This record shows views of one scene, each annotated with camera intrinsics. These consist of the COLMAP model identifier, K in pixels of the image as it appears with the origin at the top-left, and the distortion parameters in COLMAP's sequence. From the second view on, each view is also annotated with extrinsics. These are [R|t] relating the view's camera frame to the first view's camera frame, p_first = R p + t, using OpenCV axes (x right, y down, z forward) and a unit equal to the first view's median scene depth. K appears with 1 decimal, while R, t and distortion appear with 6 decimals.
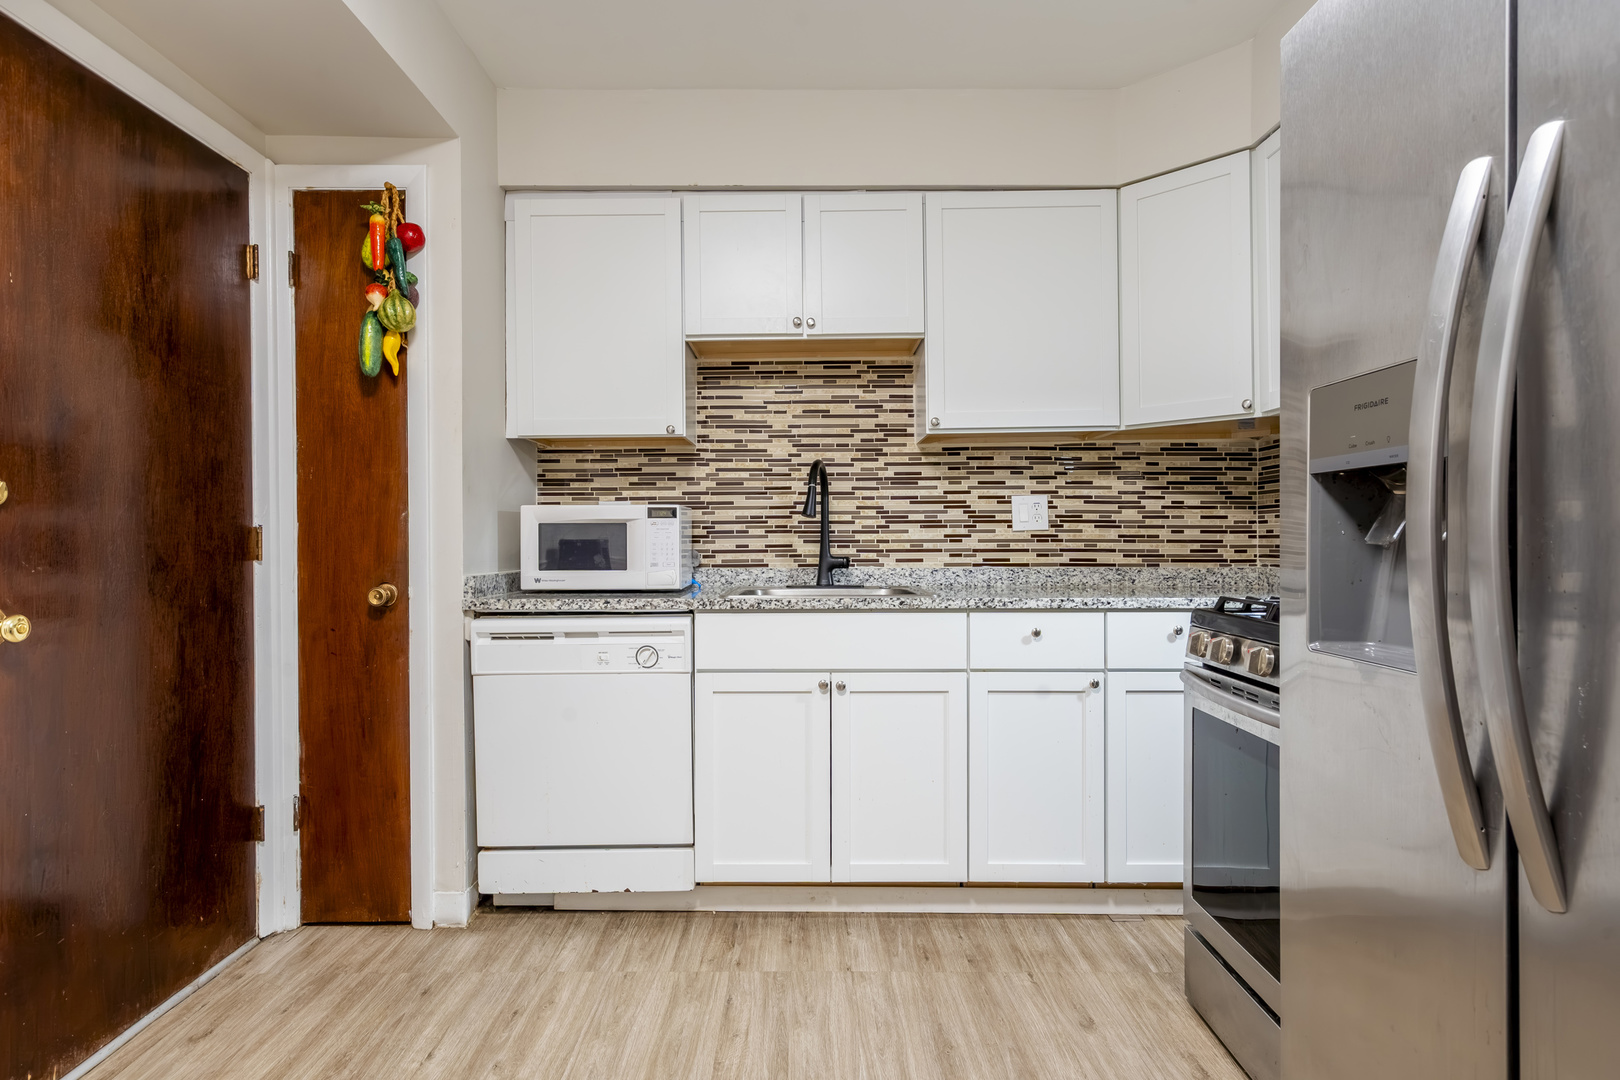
lens RADIAL K [[857.4, 0, 806.4], [0, 857.4, 537.5], [0, 0, 1]] dist [-0.000892, 0.000231]
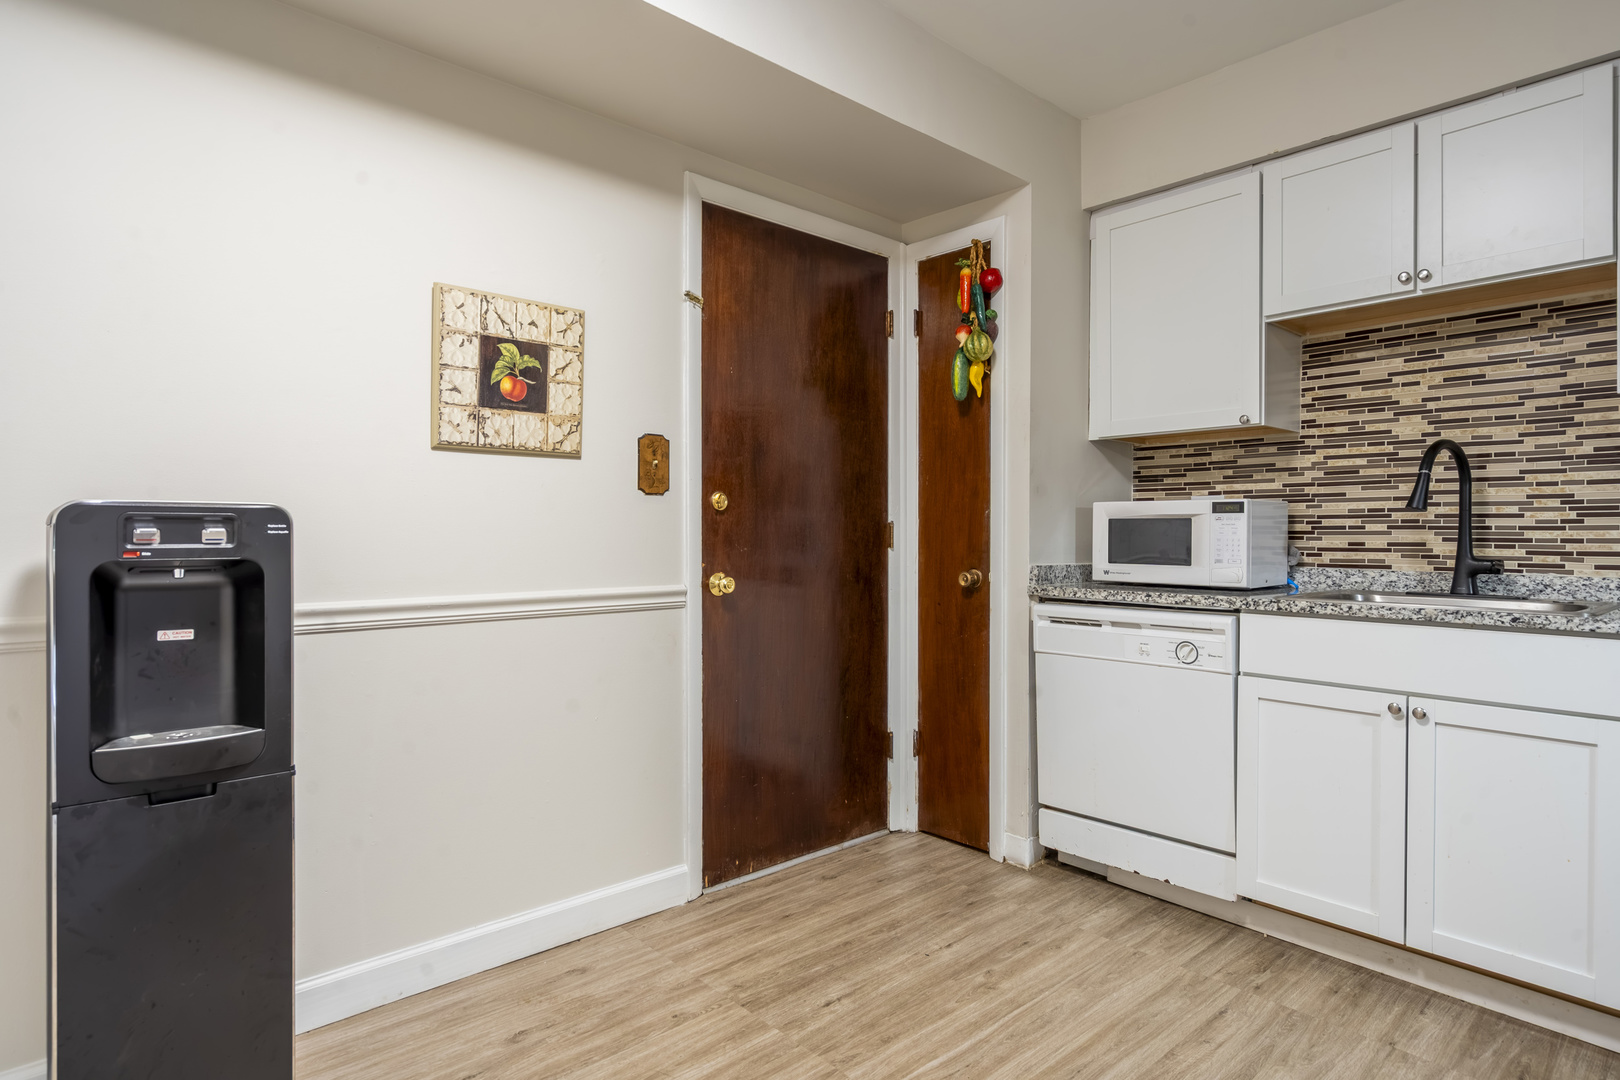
lens RADIAL K [[871.4, 0, 810.3], [0, 871.4, 536.3], [0, 0, 1]] dist [-0.000374, 0.000357]
pose [[0.673025, 0.010978, -0.739539, 0.266803], [-0.007148, 0.999940, 0.008338, -0.001422], [0.739586, -0.000325, 0.673062, -0.004404]]
